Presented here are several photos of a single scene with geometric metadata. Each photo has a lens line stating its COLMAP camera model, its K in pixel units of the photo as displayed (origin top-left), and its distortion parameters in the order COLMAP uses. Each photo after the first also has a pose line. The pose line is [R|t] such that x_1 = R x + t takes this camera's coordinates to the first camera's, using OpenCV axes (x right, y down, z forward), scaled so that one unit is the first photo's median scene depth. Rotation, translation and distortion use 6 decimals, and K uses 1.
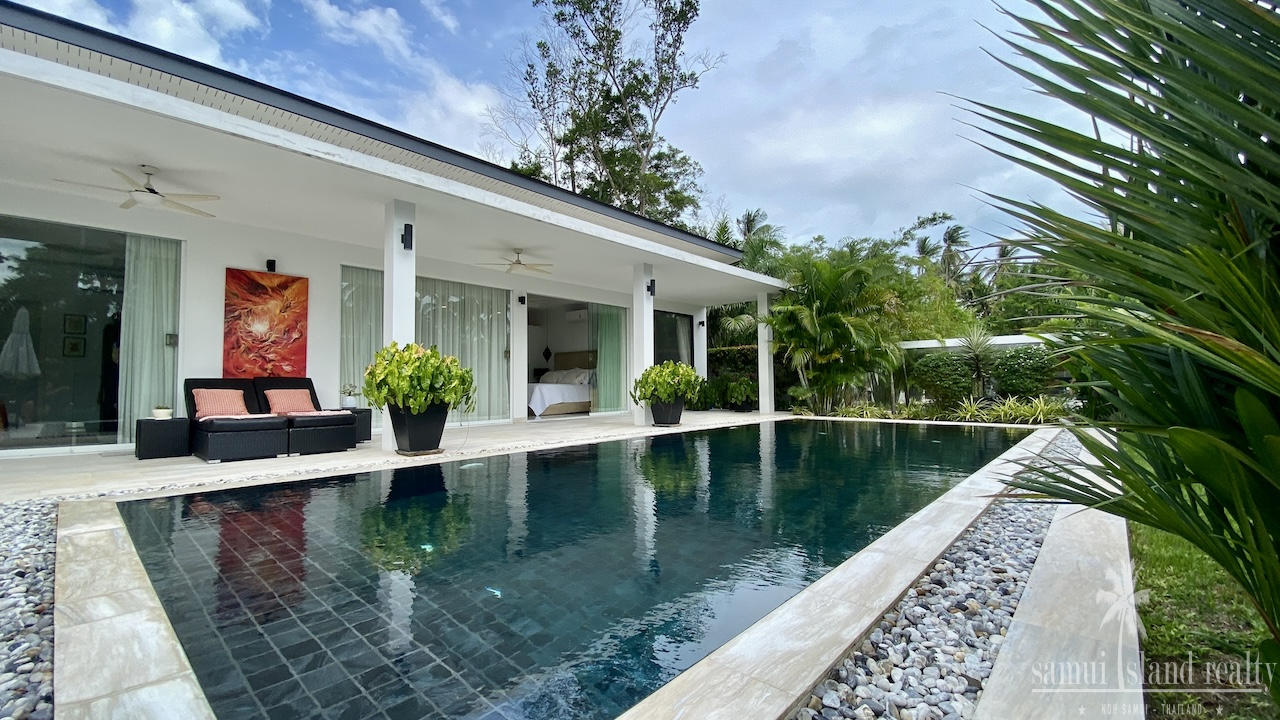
lens RADIAL K [[519.2, 0, 640.0], [0, 519.2, 360.0], [0, 0, 1]] dist [0.004806, -0.000378]
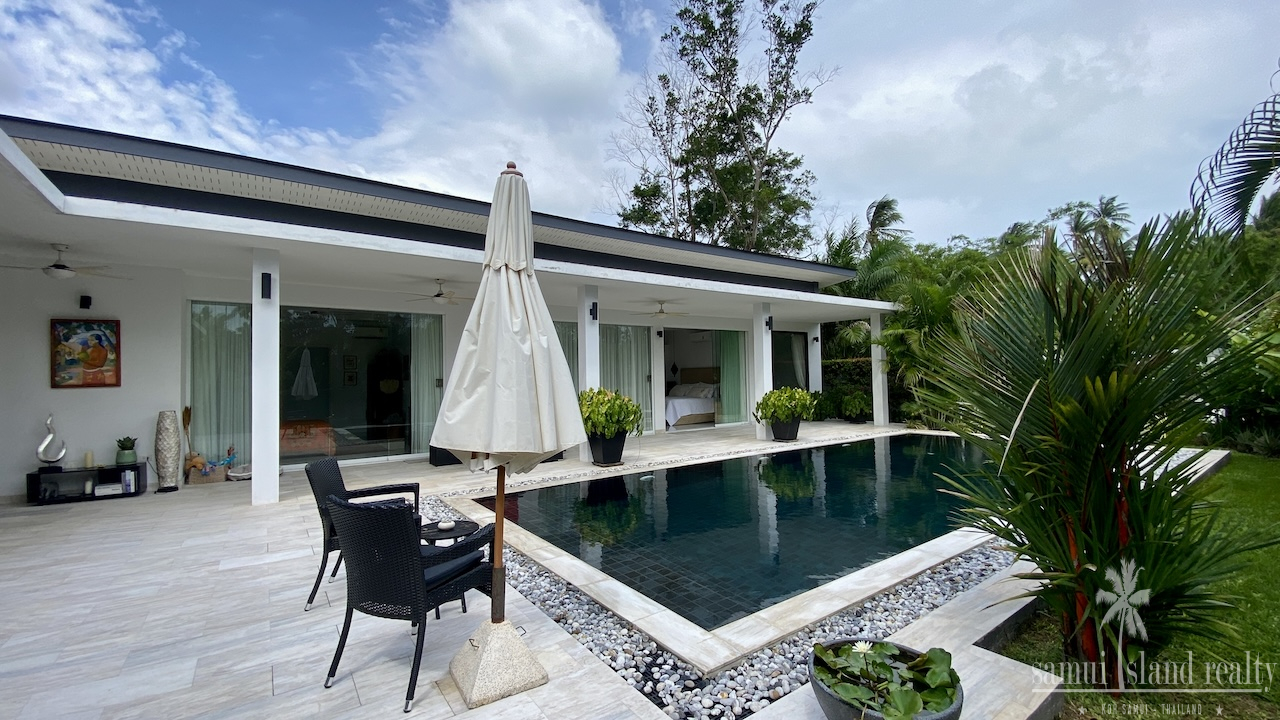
lens RADIAL K [[518.6, 0, 636.4], [0, 518.6, 351.3], [0, 0, 1]] dist [0.034466, -0.027290]
pose [[0.975975, -0.017517, -0.217176, -0.015389], [0.017197, 0.999846, -0.003362, -0.063097], [0.217202, -0.000453, 0.976127, -0.187597]]
